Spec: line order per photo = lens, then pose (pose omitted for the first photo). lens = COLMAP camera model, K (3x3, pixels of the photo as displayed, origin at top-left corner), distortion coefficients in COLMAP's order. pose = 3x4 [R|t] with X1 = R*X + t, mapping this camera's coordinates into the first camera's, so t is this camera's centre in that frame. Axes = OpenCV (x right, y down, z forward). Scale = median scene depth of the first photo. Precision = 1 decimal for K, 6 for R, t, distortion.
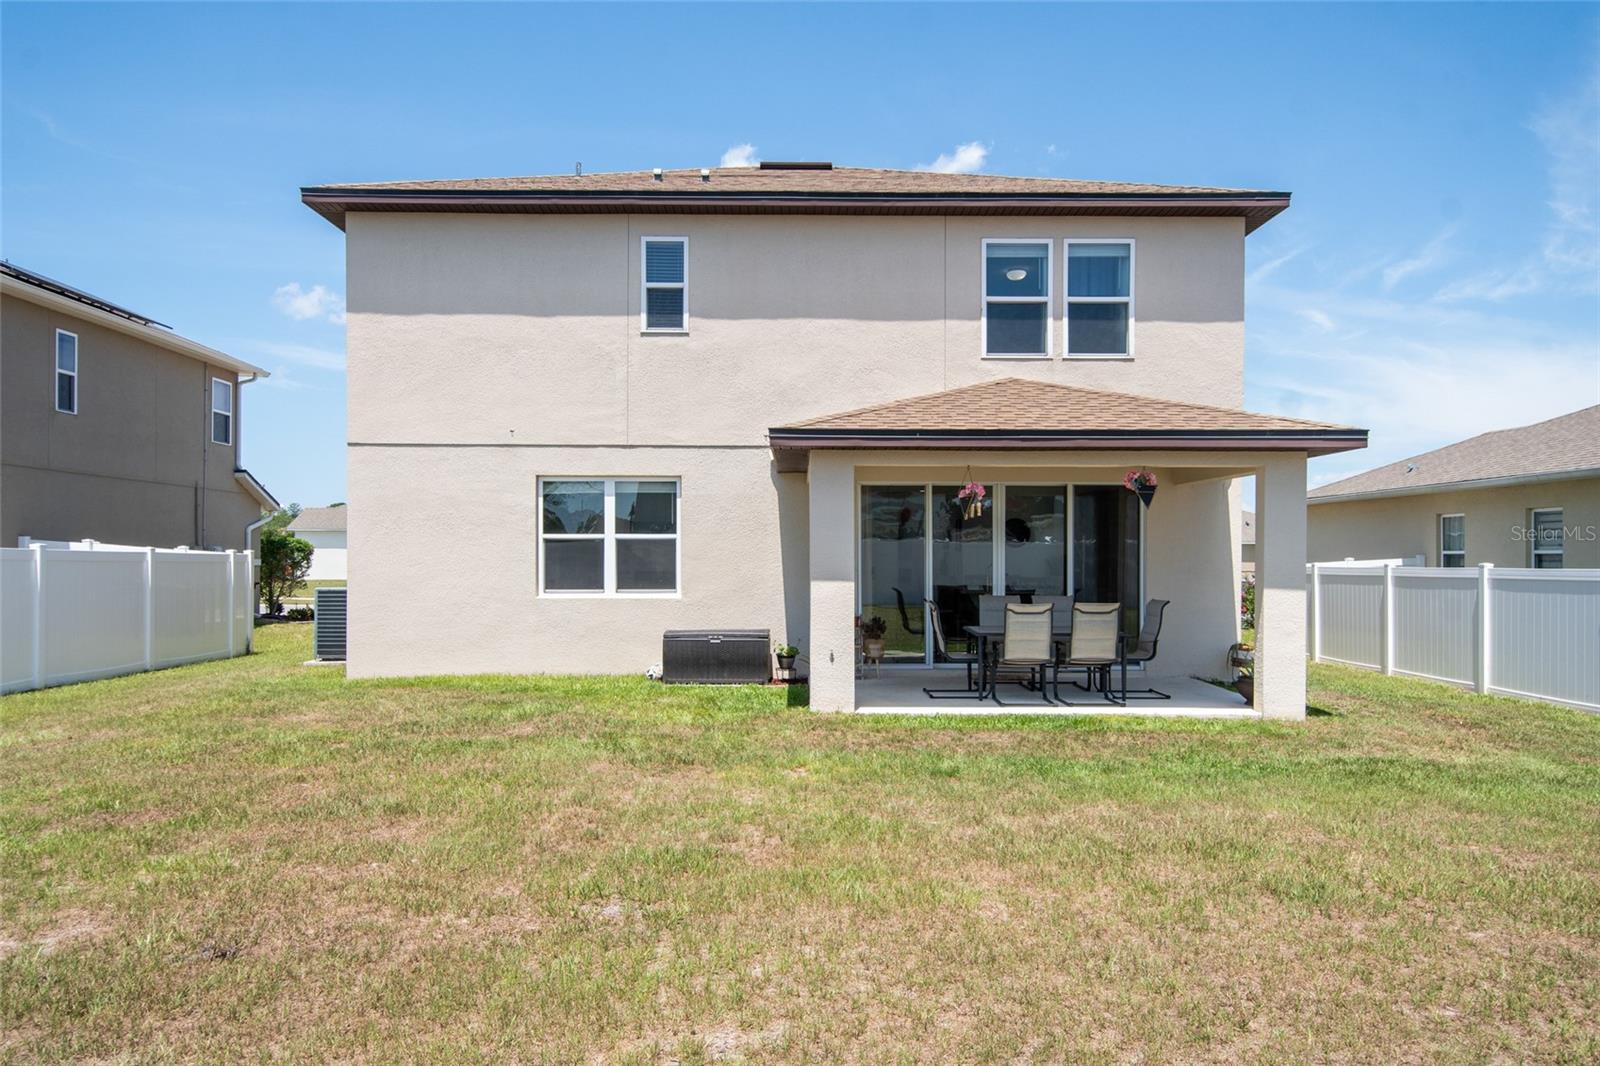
lens RADIAL K [[1113.4, 0, 804.2], [0, 1113.4, 538.0], [0, 0, 1]] dist [0.010276, 0.002236]
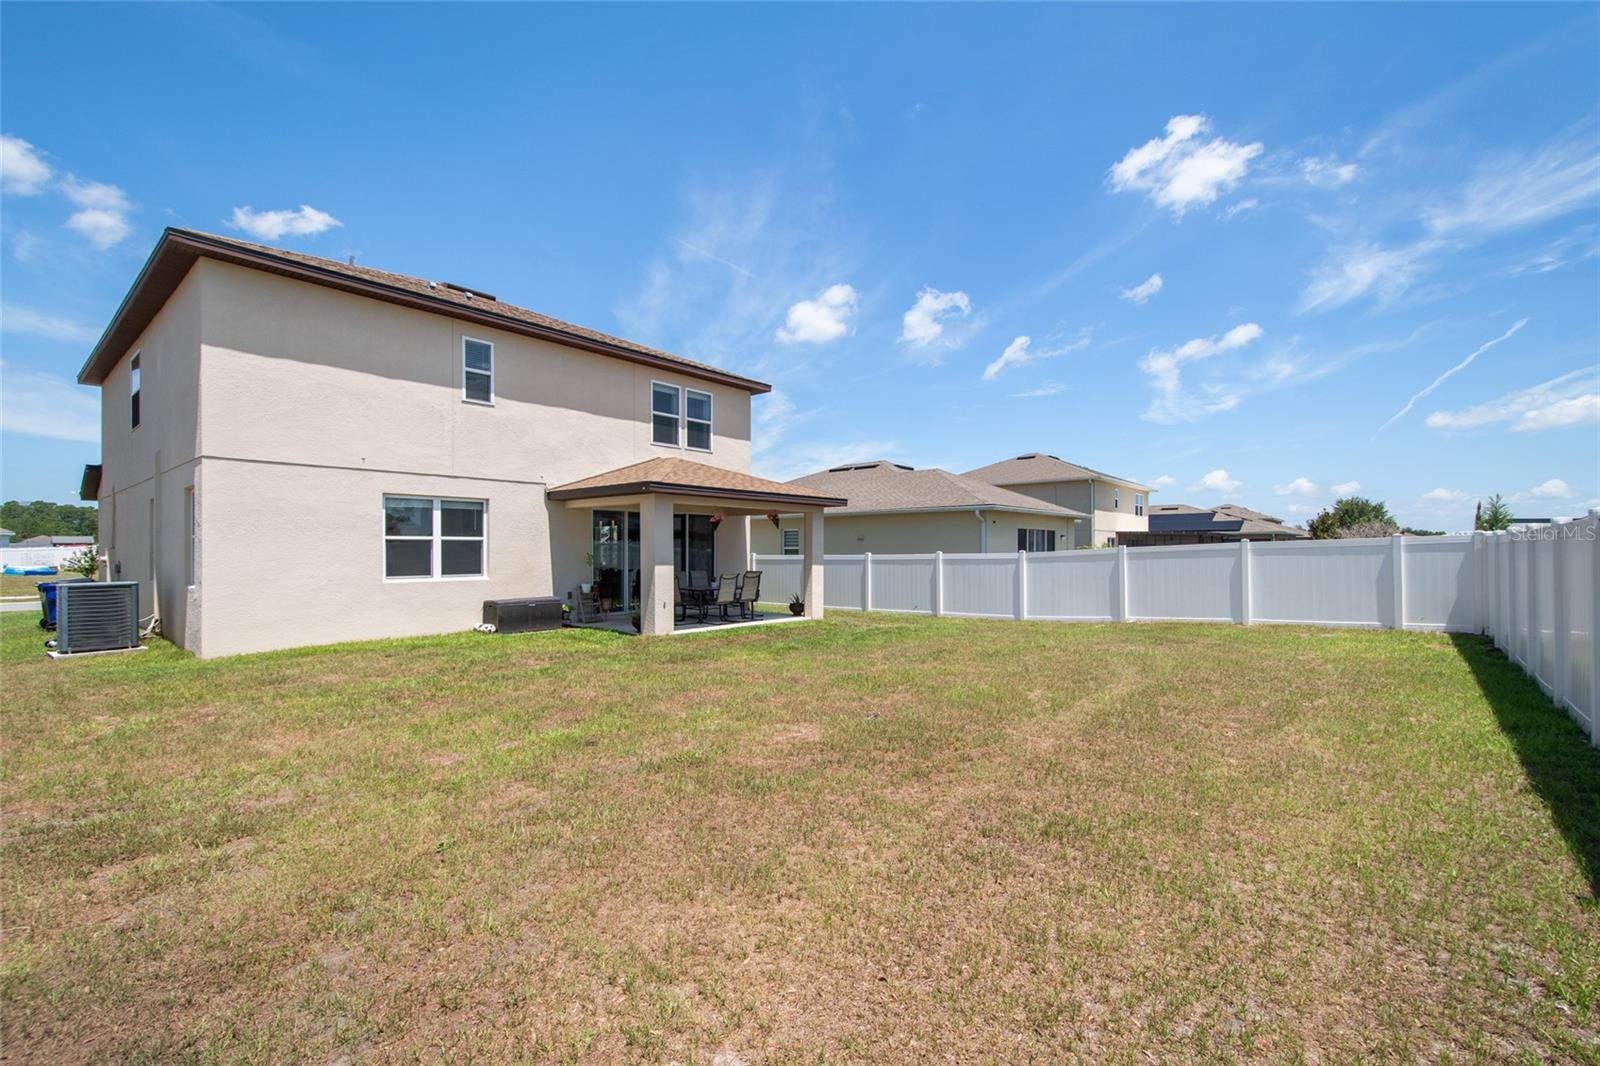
lens RADIAL K [[715.6, 0, 815.8], [0, 715.6, 547.6], [0, 0, 1]] dist [0.018736, -0.001146]
pose [[0.651126, 0.003280, 0.758963, -0.561862], [-0.008909, 0.999955, 0.003321, 0.003279], [-0.758918, -0.008924, 0.651125, 0.020445]]
